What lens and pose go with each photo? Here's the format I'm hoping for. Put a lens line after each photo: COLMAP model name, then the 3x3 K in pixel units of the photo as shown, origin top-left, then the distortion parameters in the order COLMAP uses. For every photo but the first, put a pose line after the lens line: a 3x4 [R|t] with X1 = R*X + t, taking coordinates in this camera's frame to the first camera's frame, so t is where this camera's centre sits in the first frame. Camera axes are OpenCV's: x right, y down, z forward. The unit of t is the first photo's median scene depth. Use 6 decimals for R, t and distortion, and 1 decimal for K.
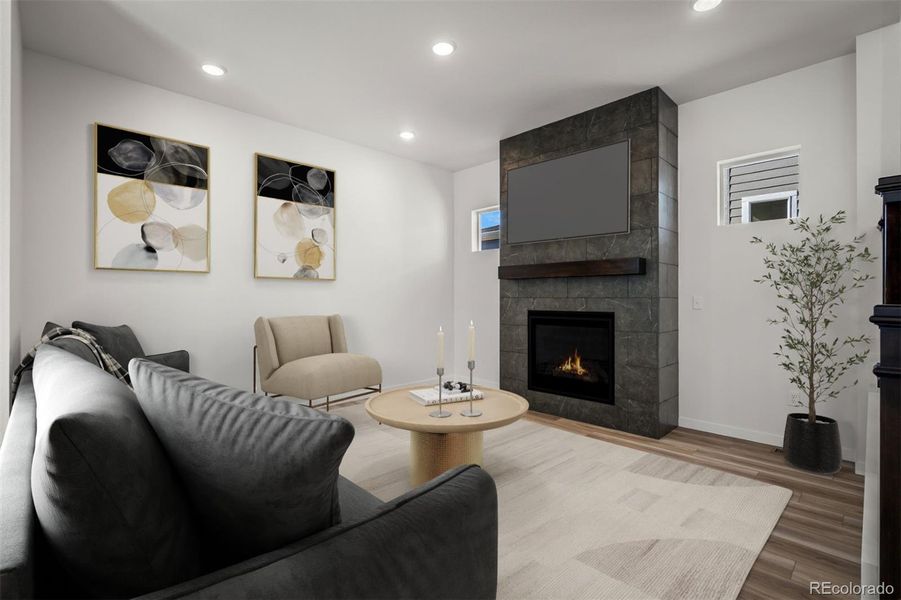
lens RADIAL K [[414.4, 0, 451.0], [0, 414.4, 291.3], [0, 0, 1]] dist [0.000507, 0.000124]
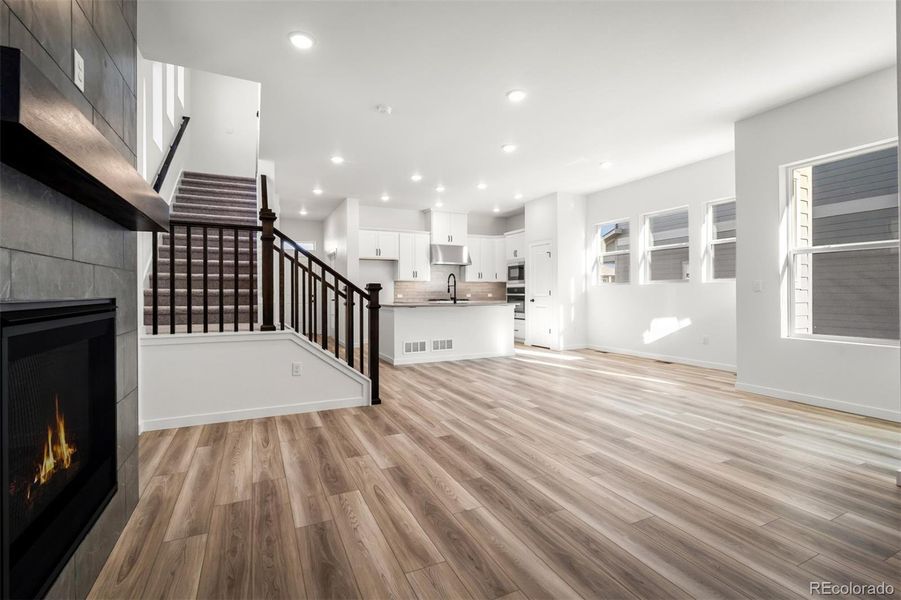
lens RADIAL K [[407.9, 0, 443.9], [0, 407.9, 299.4], [0, 0, 1]] dist [-0.000942, 0.000100]
pose [[-0.943297, -0.001818, 0.331946, -0.145061], [-0.000732, 0.999994, 0.003395, 0.058808], [-0.331950, 0.002960, -0.943292, 1.547167]]
